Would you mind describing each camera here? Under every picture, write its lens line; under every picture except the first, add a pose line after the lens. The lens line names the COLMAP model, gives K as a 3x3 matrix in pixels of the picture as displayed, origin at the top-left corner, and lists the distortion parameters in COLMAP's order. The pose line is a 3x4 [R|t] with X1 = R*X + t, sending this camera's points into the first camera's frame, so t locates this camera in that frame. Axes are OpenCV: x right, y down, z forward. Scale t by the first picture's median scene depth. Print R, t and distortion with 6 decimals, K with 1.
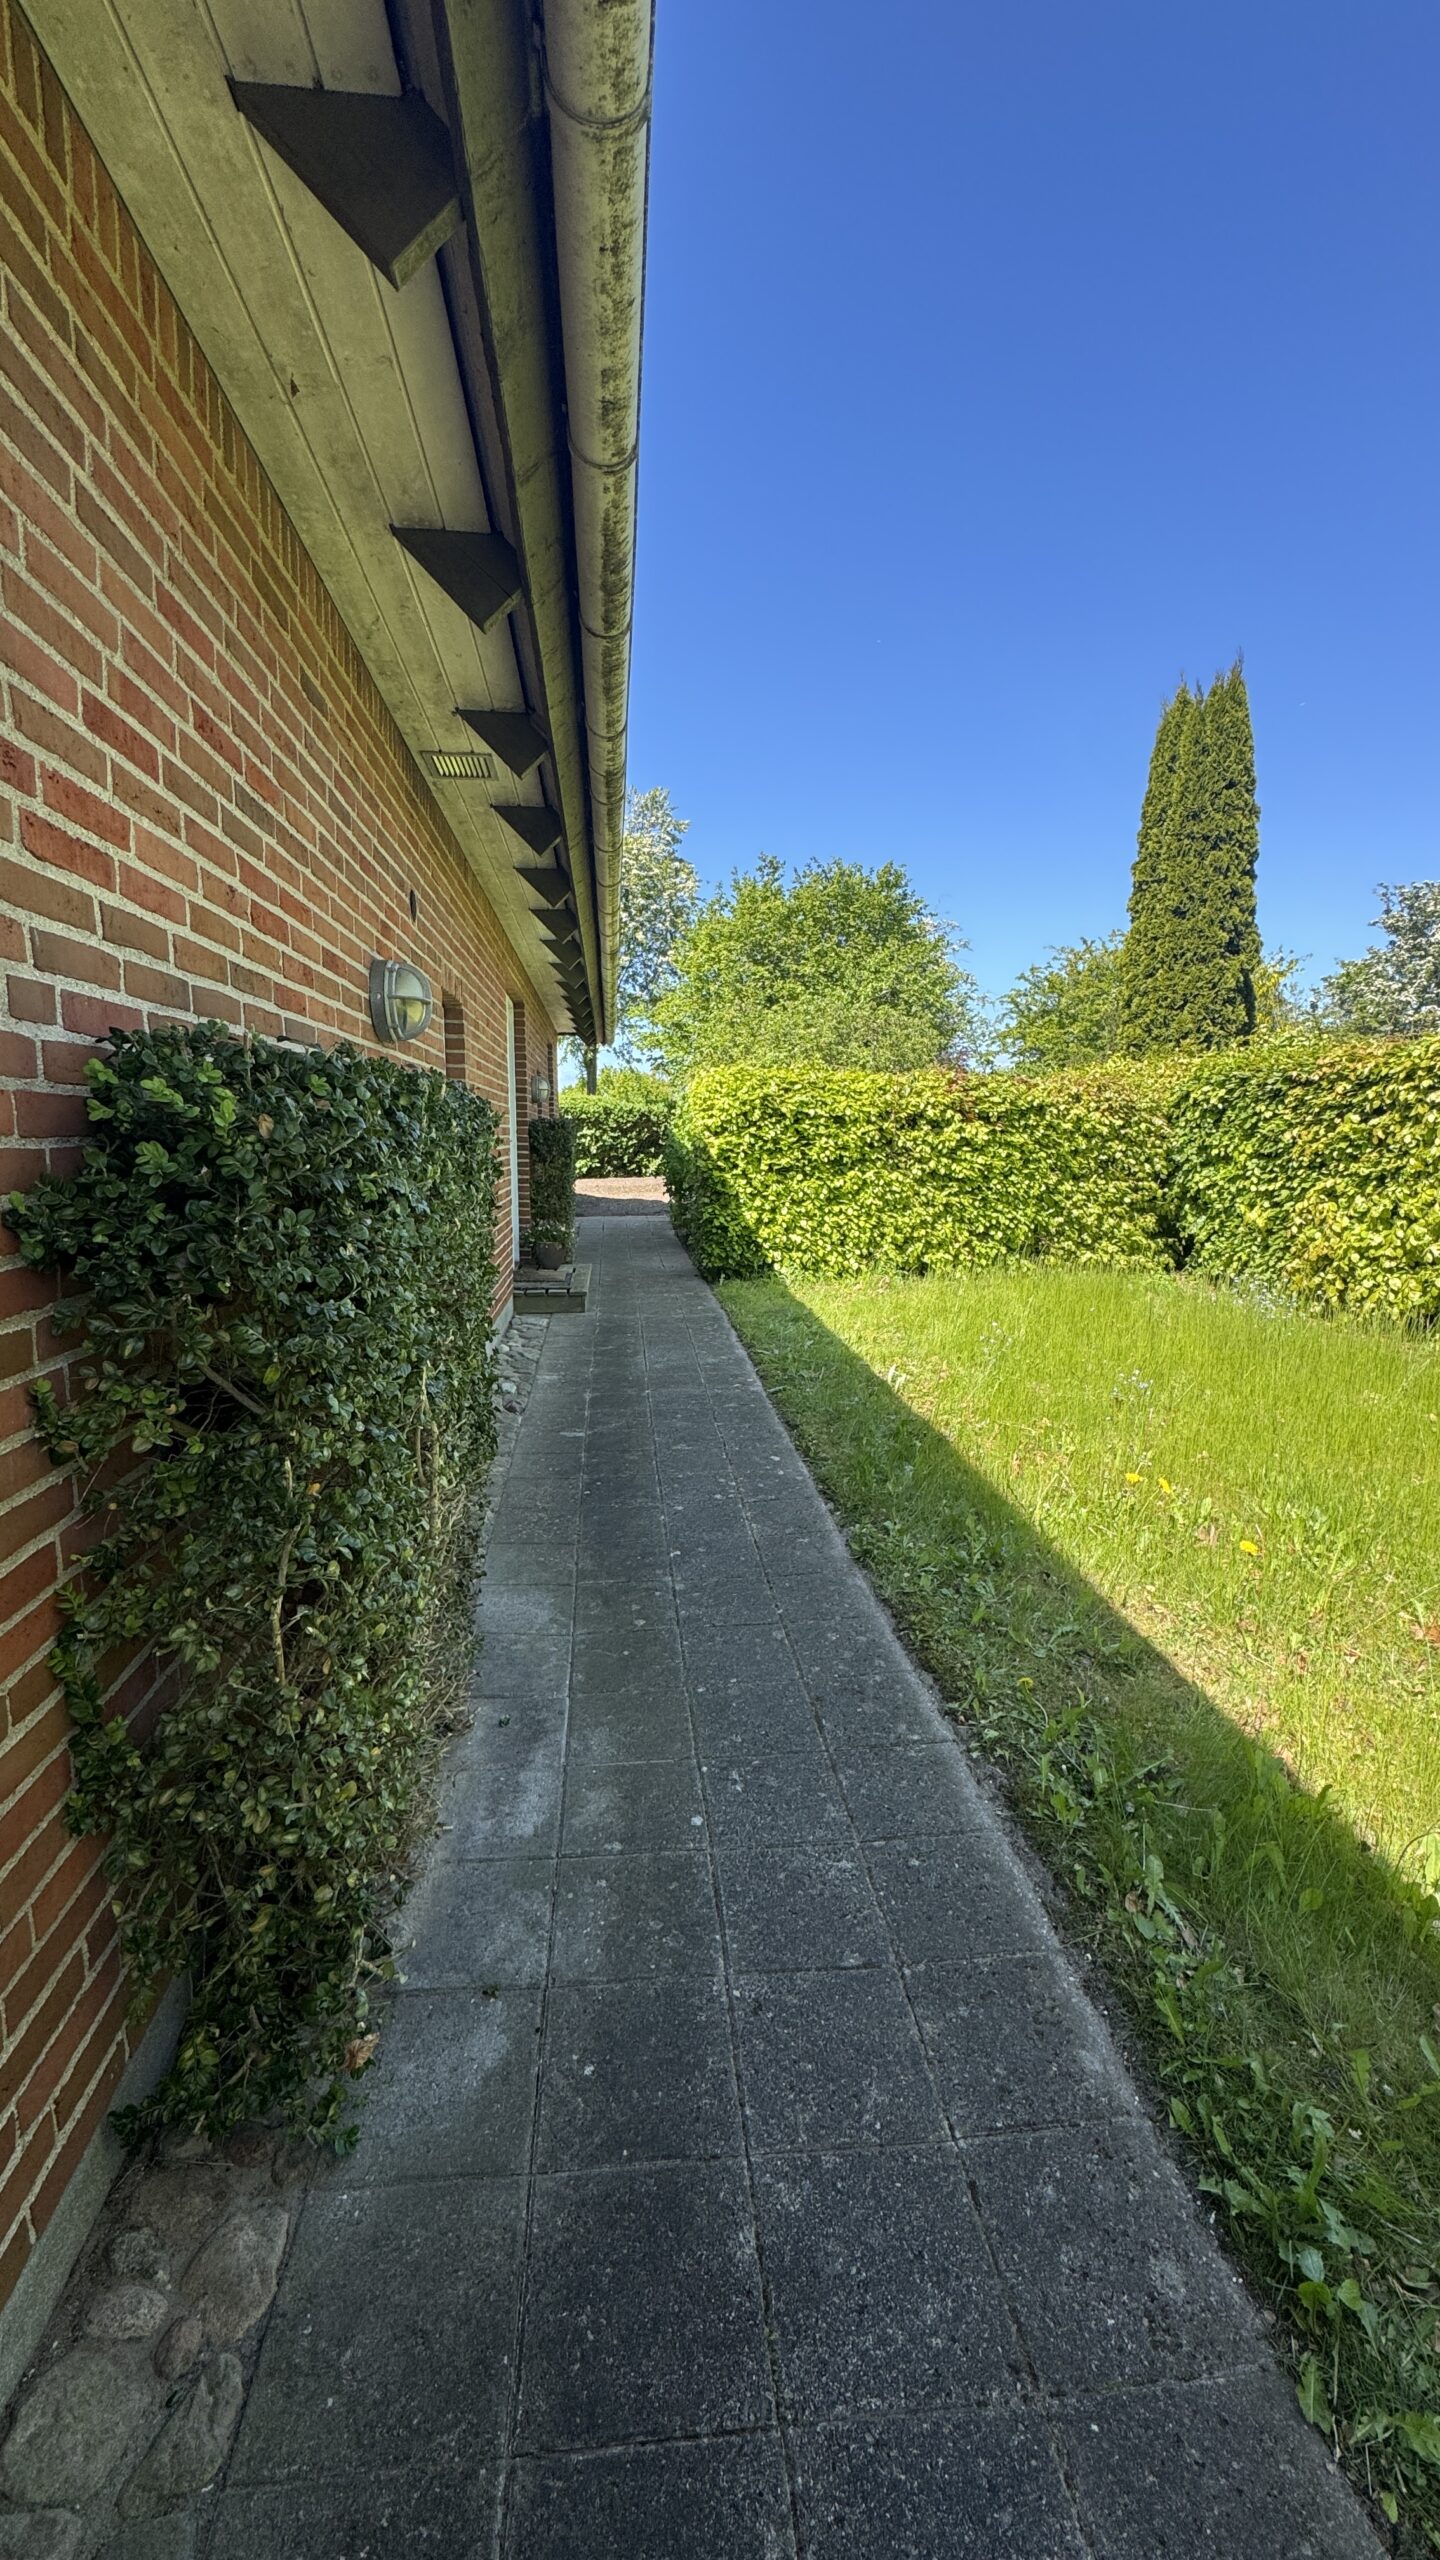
lens RADIAL K [[1020.1, 0, 723.4], [0, 1020.1, 1278.7], [0, 0, 1]] dist [-0.000144, 0.000241]
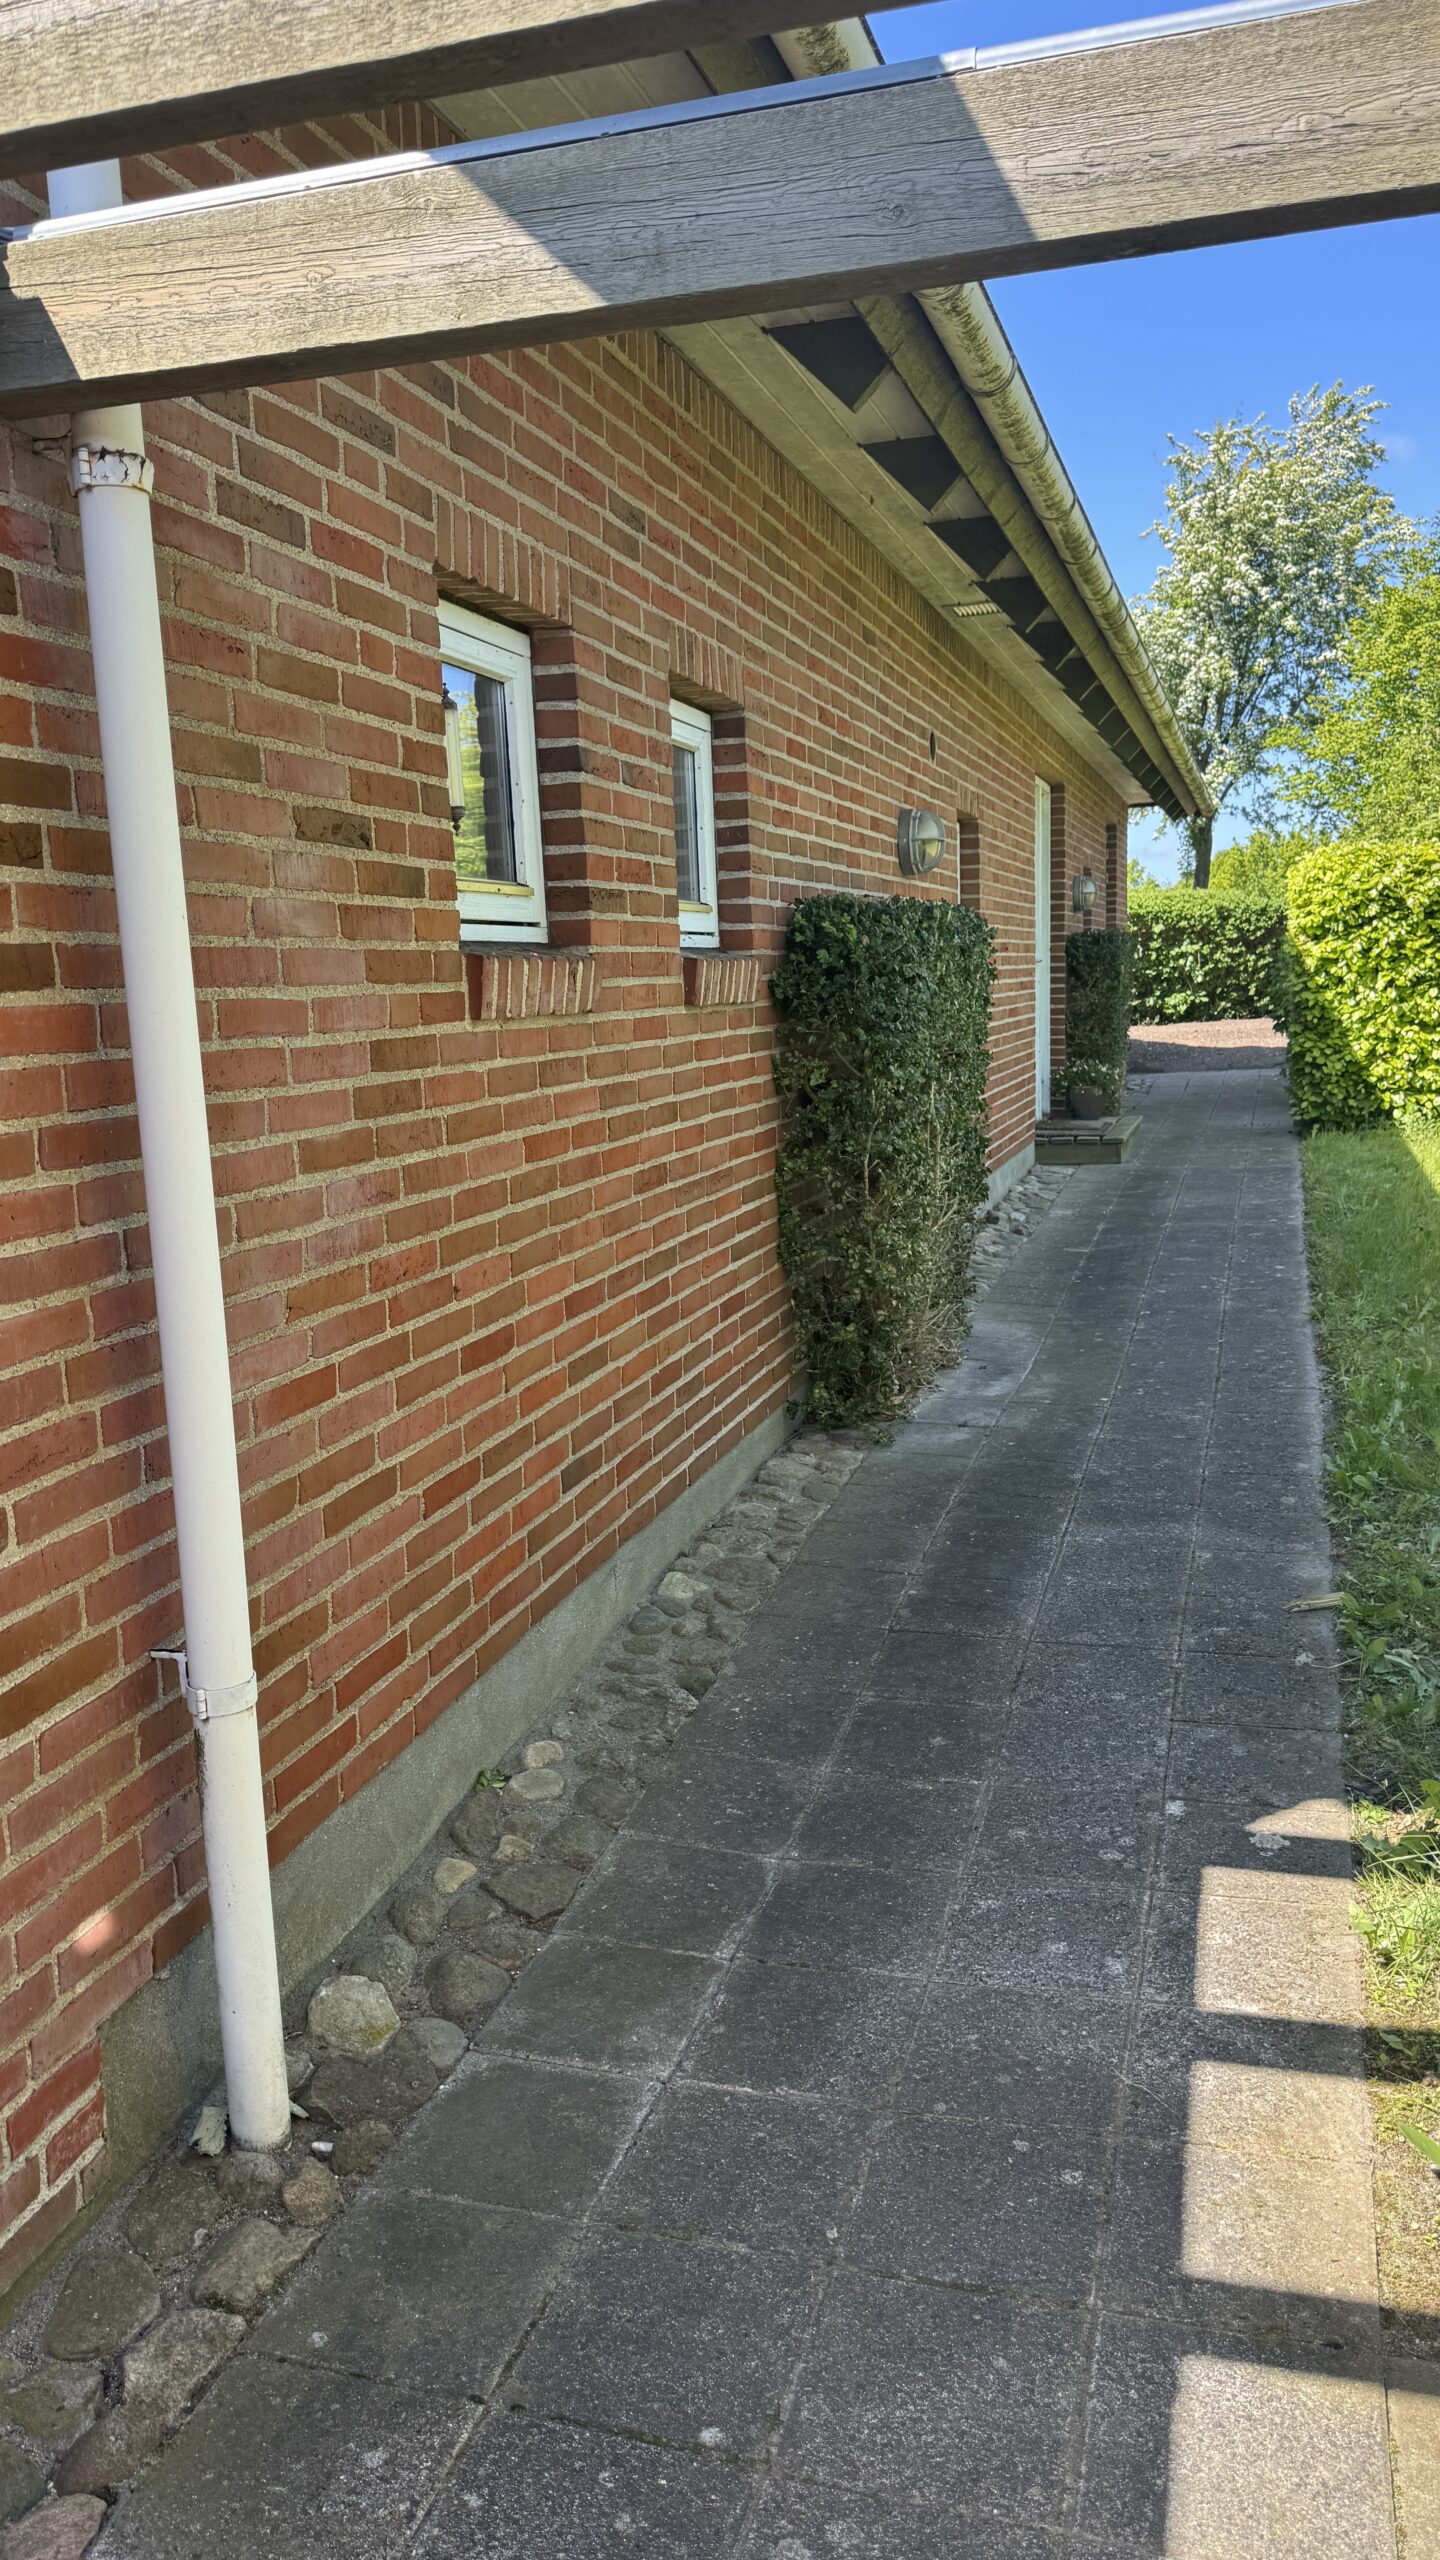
lens RADIAL K [[1849.7, 0, 725.2], [0, 1849.7, 1278.4], [0, 0, 1]] dist [0.116186, -0.002229]
pose [[0.921739, 0.026068, -0.386934, 0.212405], [-0.015671, 0.999427, 0.030000, 0.117091], [0.387494, -0.021588, 0.921619, -0.714105]]
